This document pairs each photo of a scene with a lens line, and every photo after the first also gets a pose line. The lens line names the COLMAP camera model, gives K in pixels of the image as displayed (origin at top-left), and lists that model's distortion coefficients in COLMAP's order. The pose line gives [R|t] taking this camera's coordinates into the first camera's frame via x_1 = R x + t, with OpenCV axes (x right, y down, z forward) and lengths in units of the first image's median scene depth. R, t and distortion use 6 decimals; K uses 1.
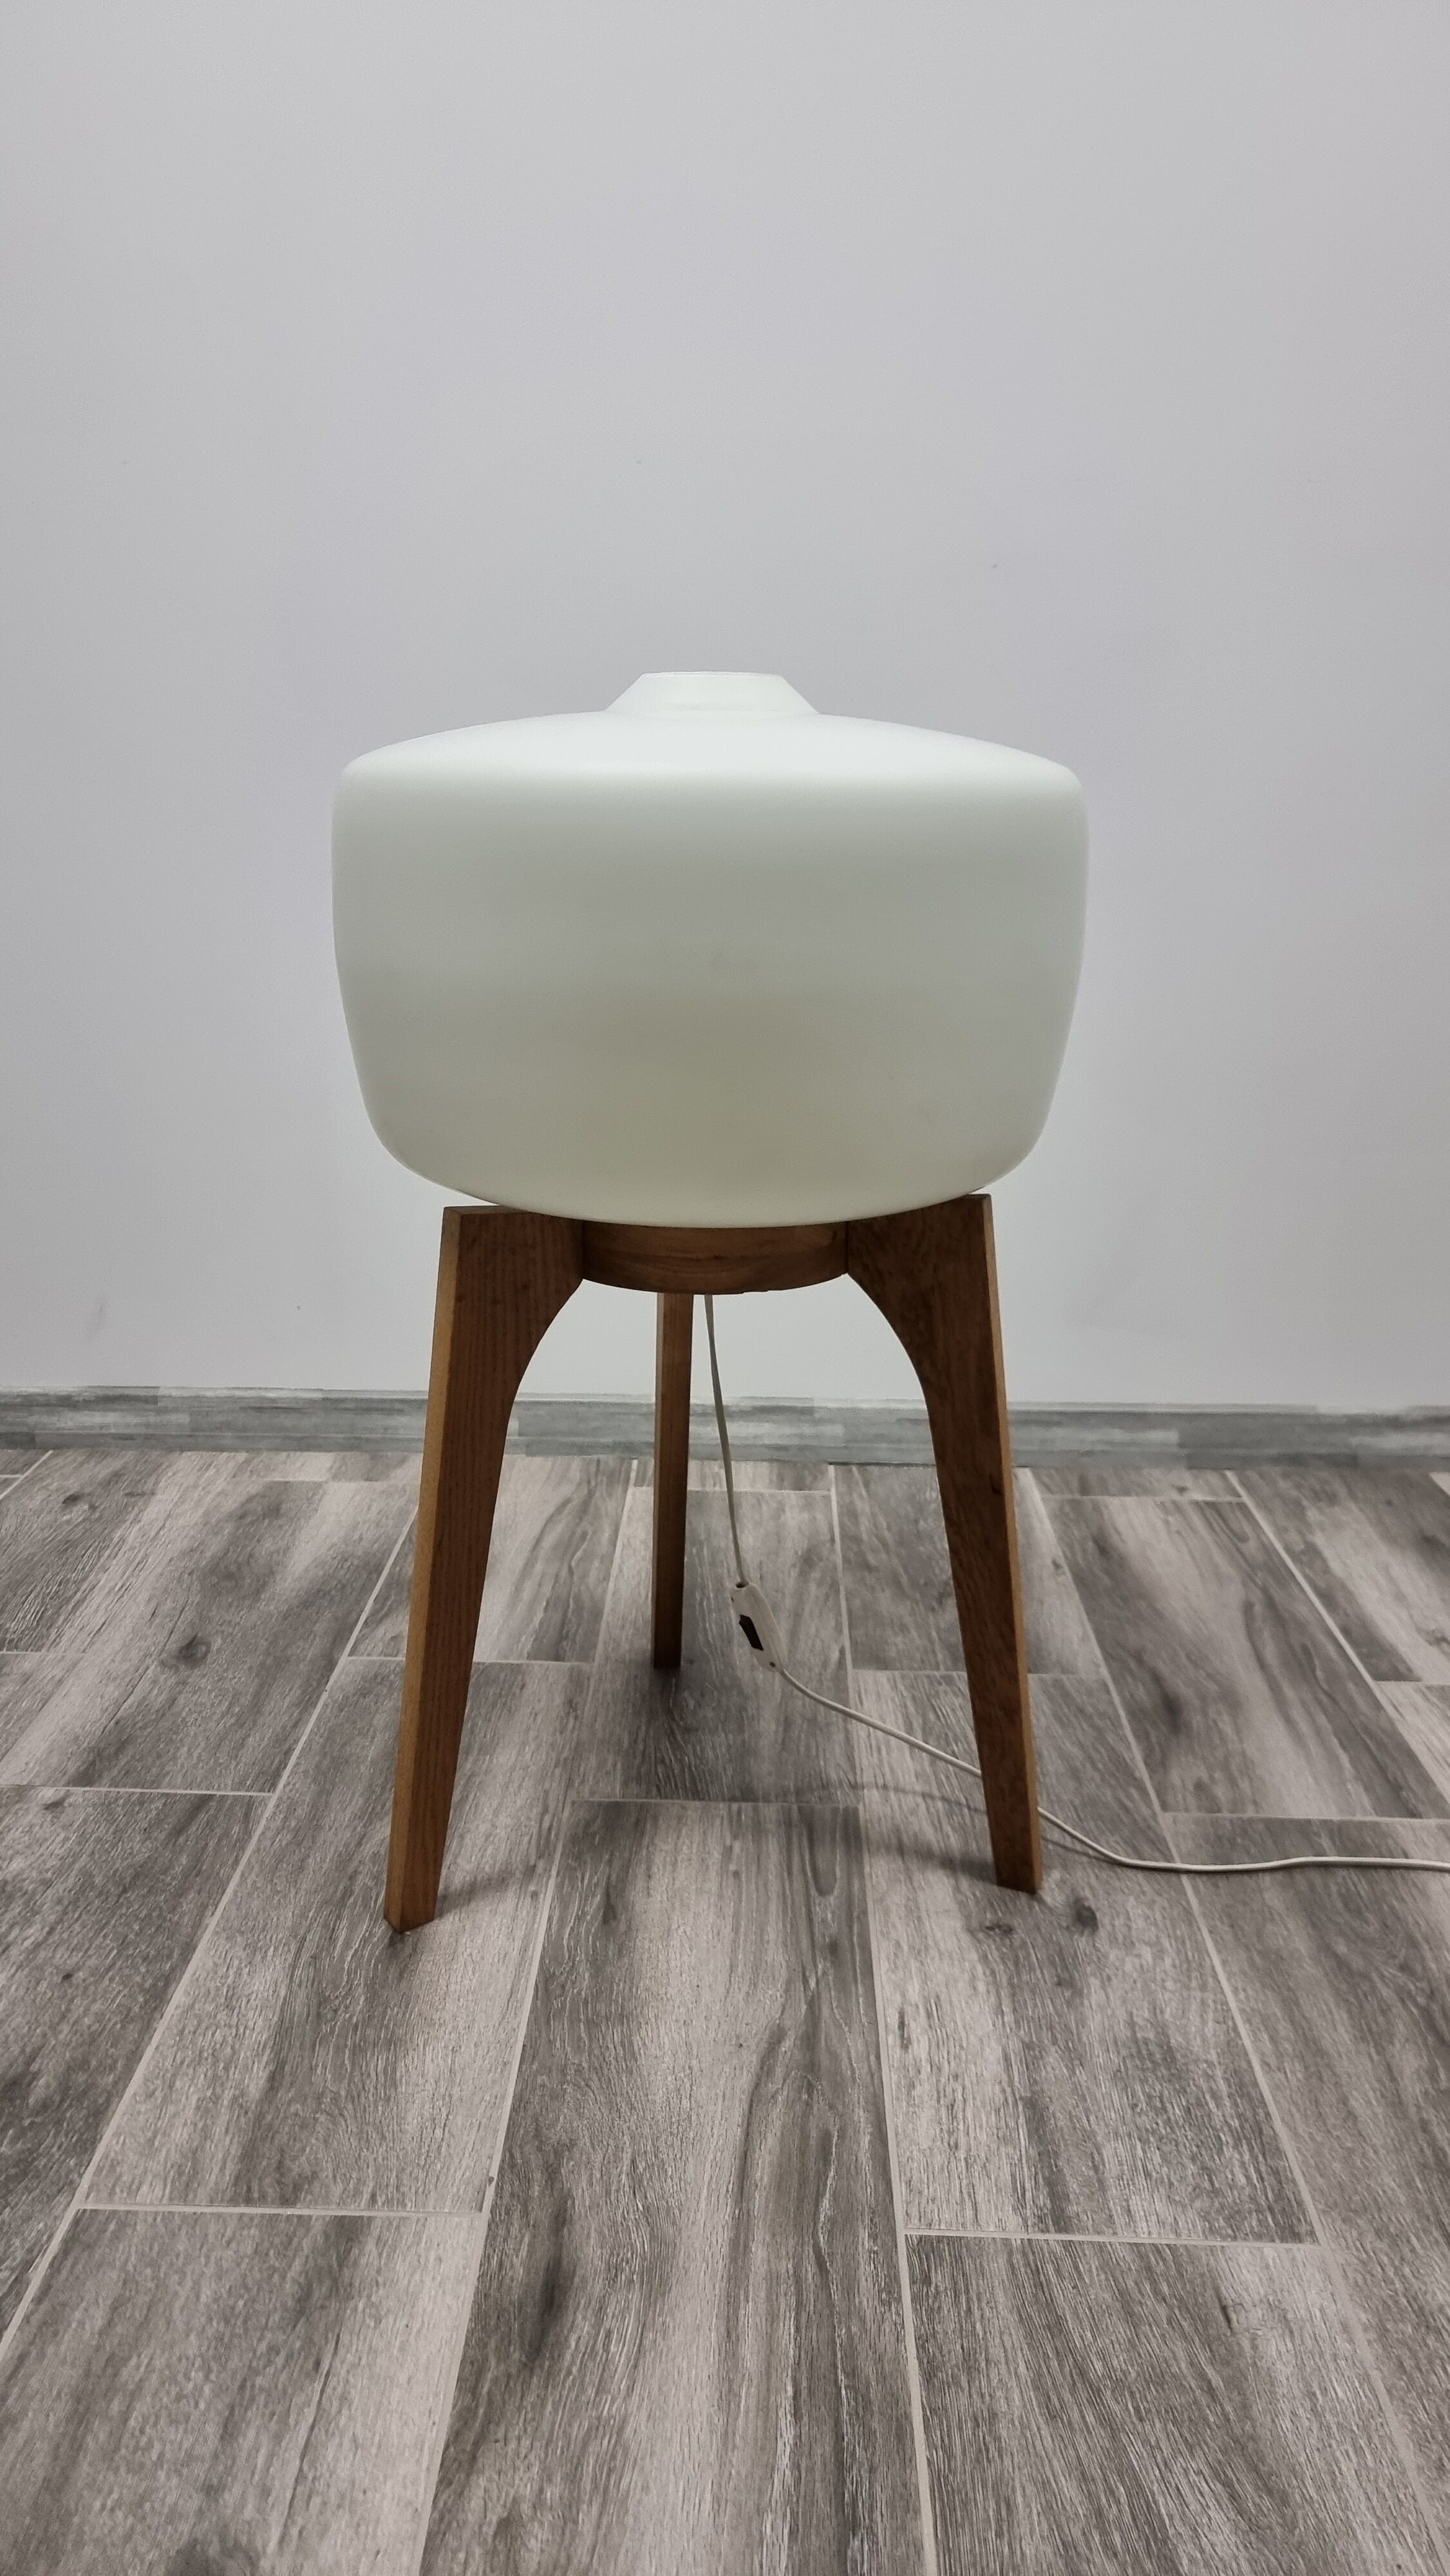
lens RADIAL K [[1792.9, 0, 679.9], [0, 1792.9, 1278.8], [0, 0, 1]] dist [0.052550, -0.033973]
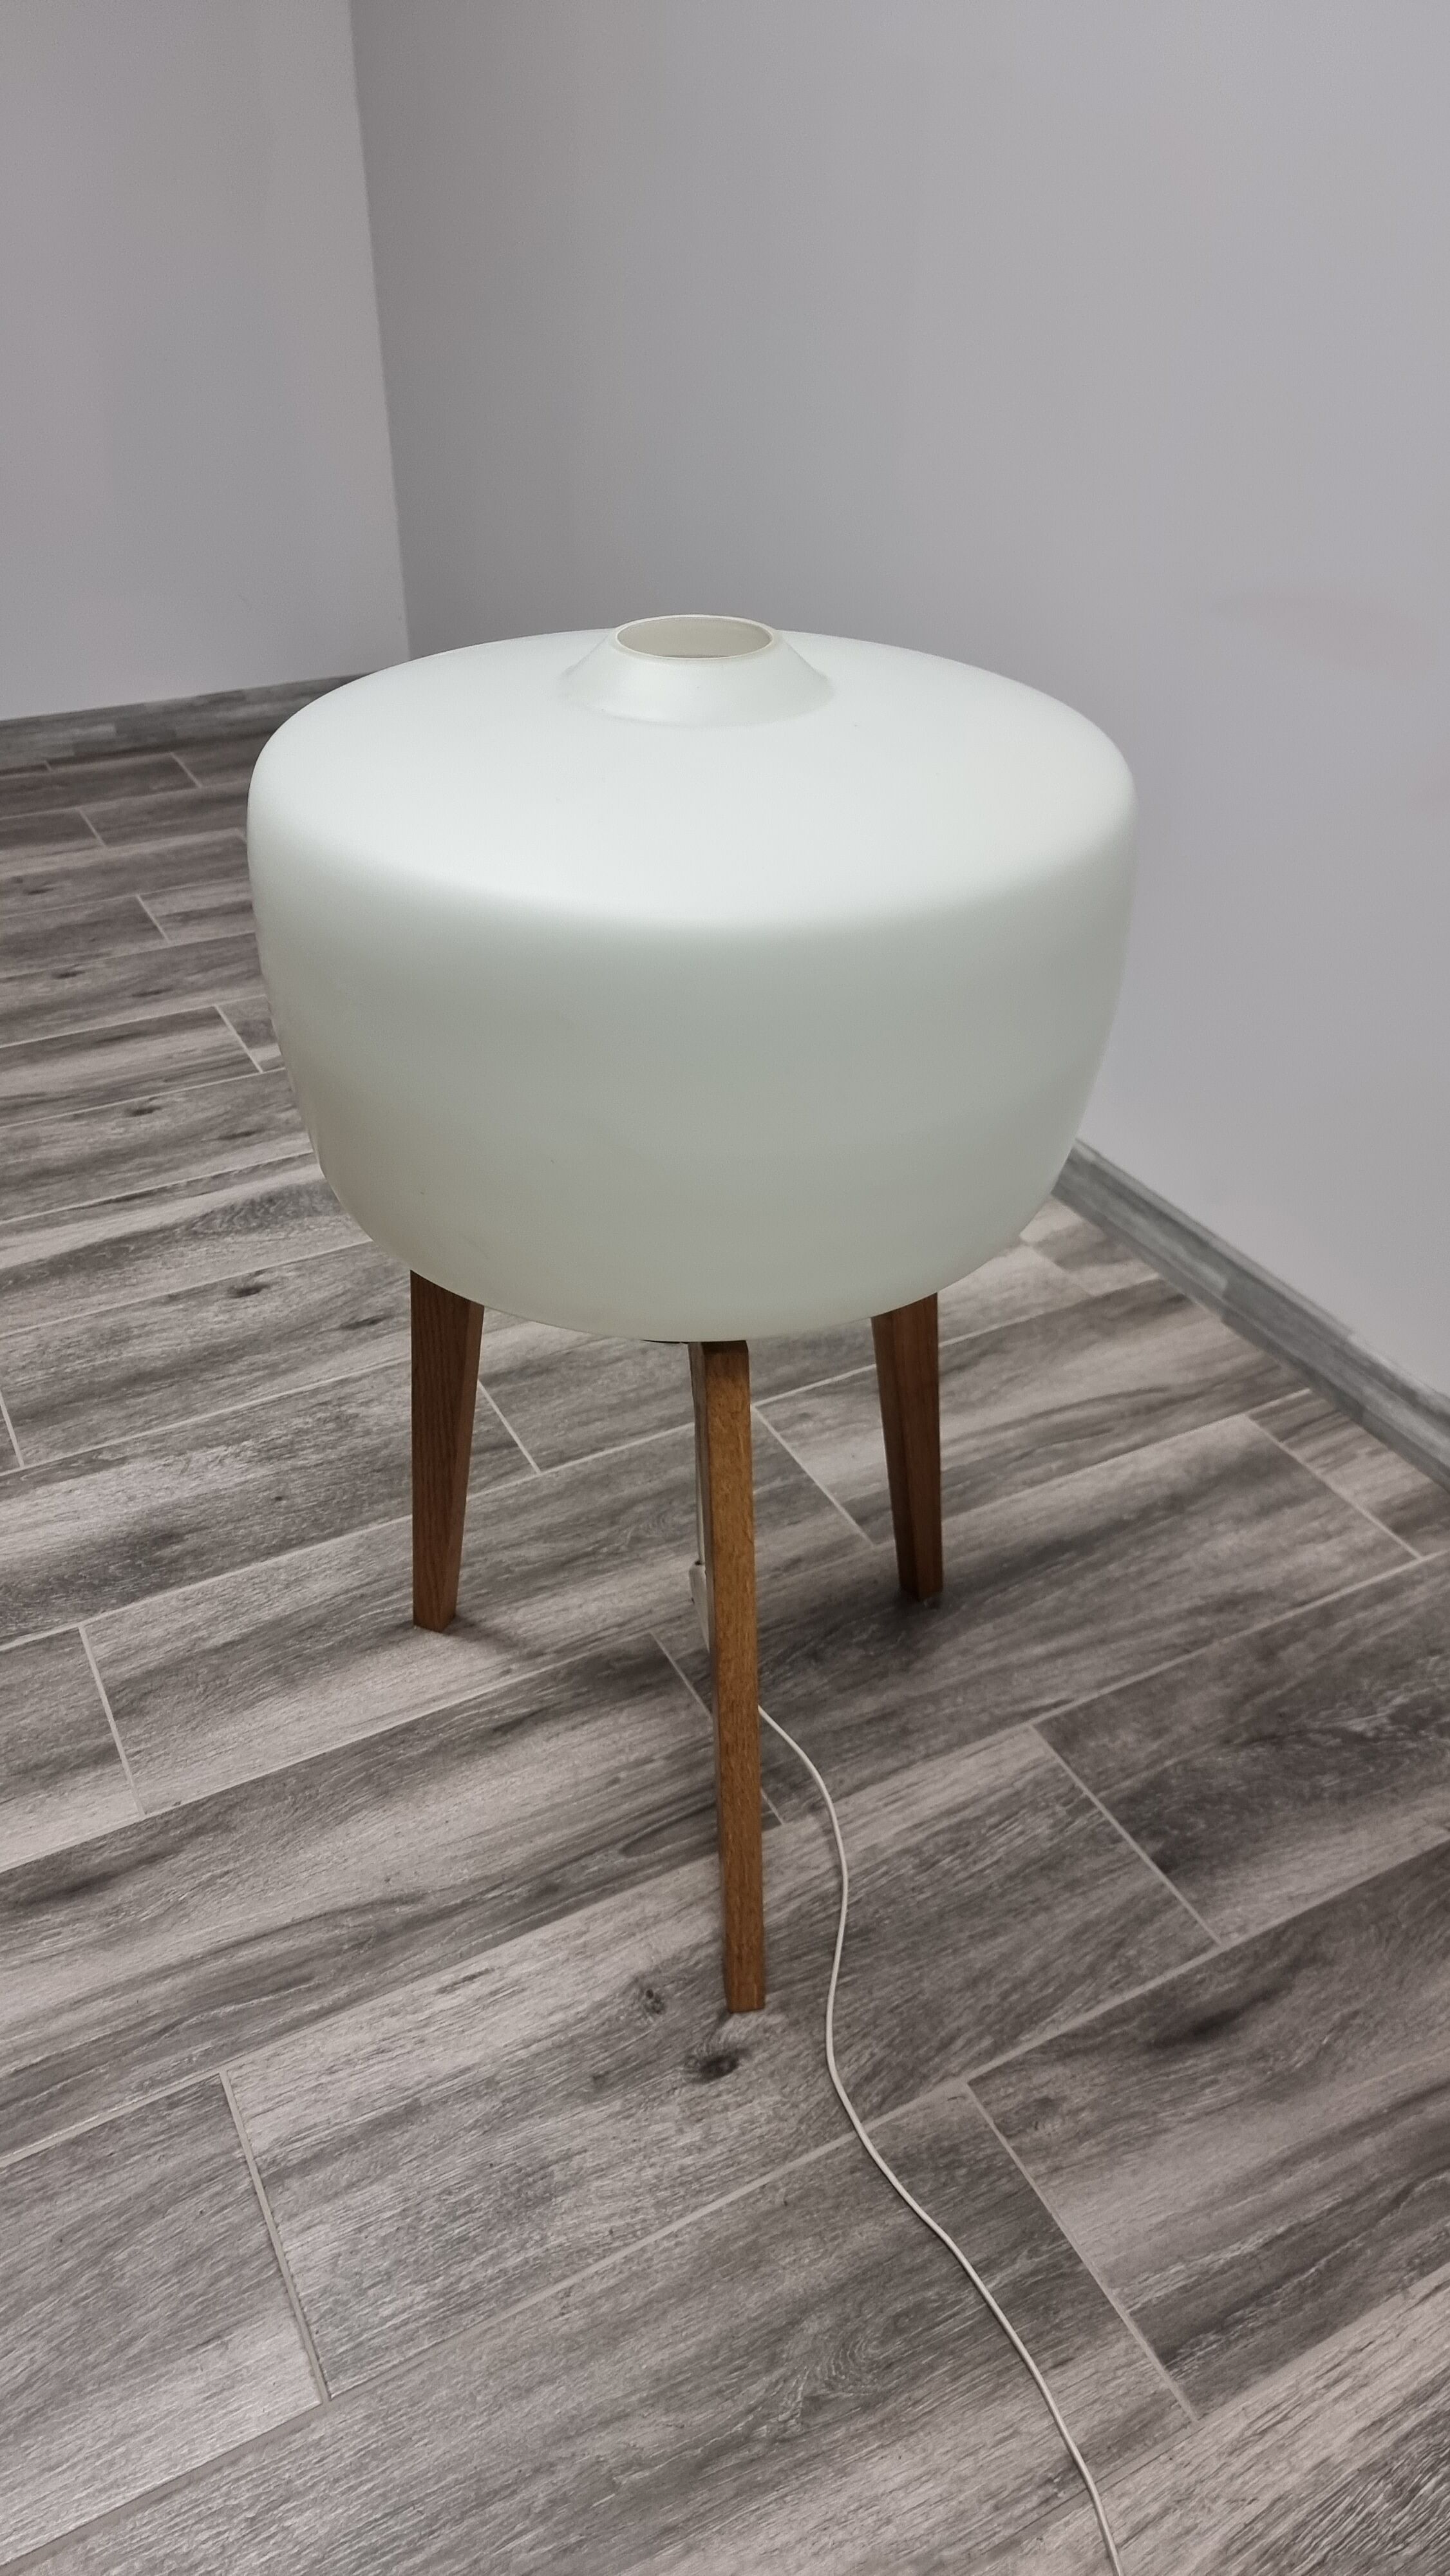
lens RADIAL K [[1756.1, 0, 705.2], [0, 1756.1, 1282.8], [0, 0, 1]] dist [0.058864, -0.042568]
pose [[0.502190, 0.485242, -0.715783, 0.705162], [-0.229456, 0.872828, 0.430721, -0.413143], [0.833759, -0.052063, 0.549668, 0.521679]]
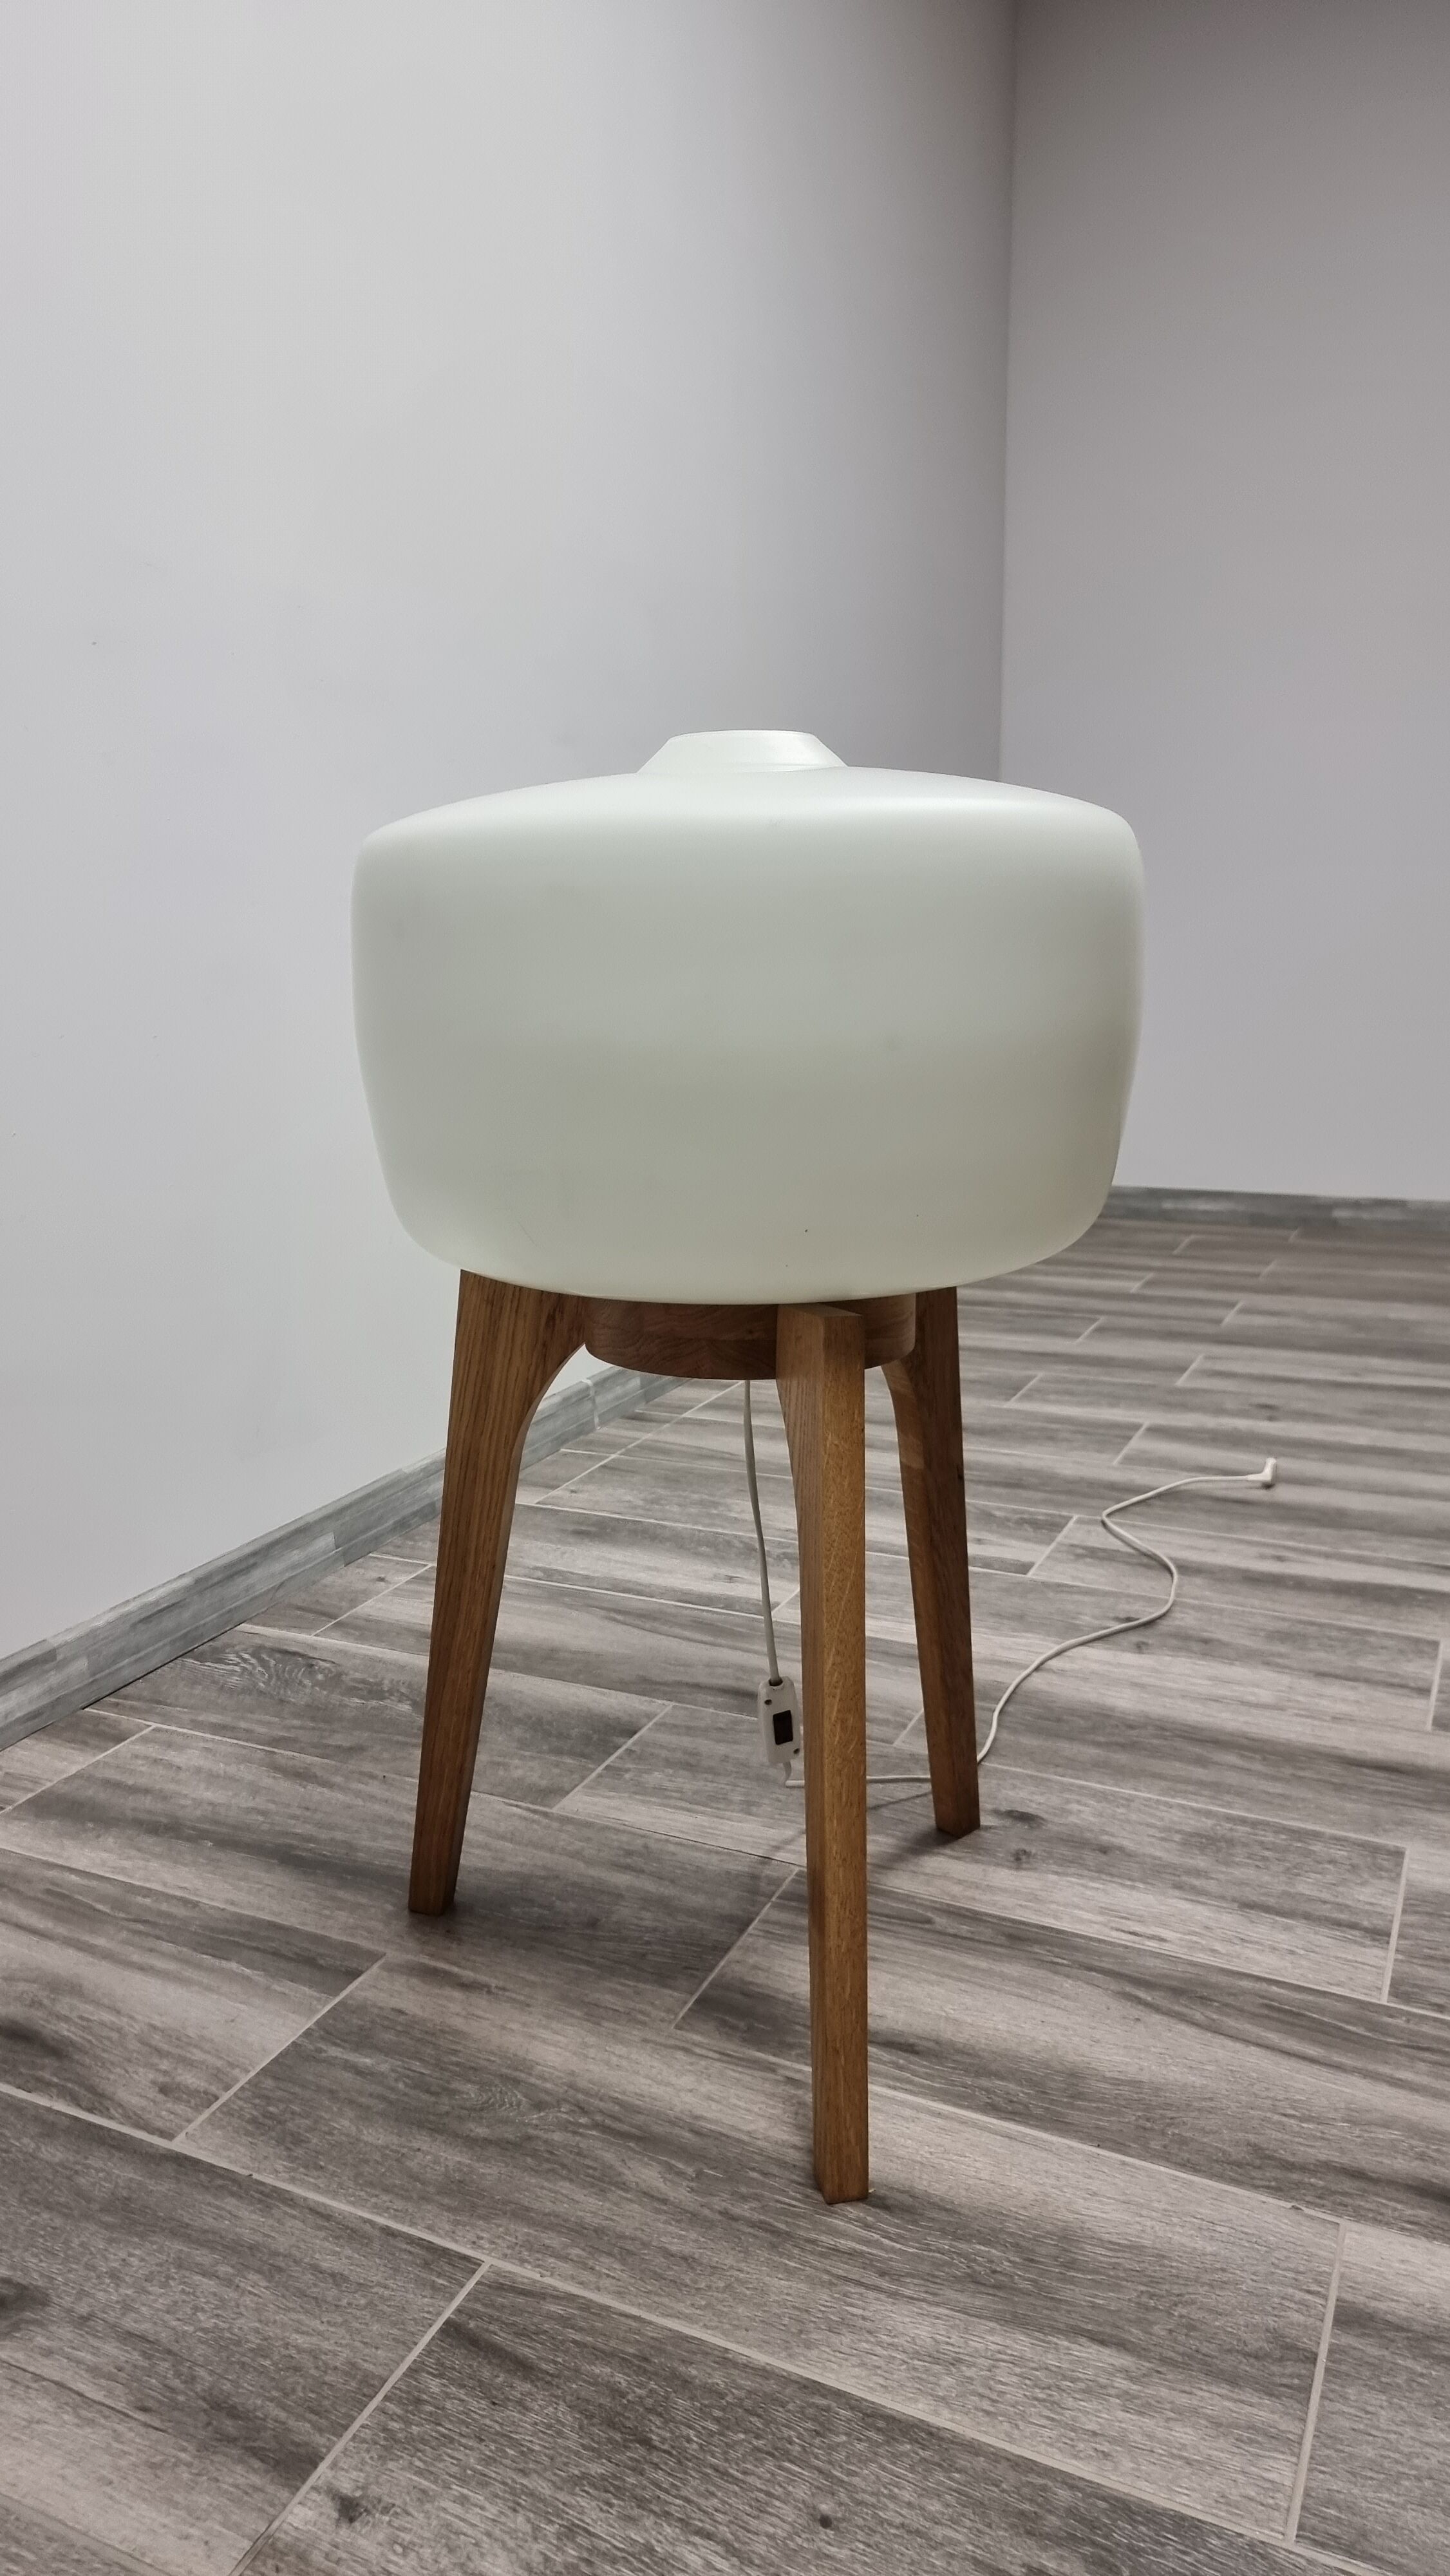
lens RADIAL K [[1792.9, 0, 679.9], [0, 1792.9, 1278.8], [0, 0, 1]] dist [0.052550, -0.033973]
pose [[0.400033, -0.184627, 0.897712, -0.877035], [0.259294, 0.962280, 0.082361, -0.141128], [-0.879057, 0.199824, 0.432816, 0.635802]]
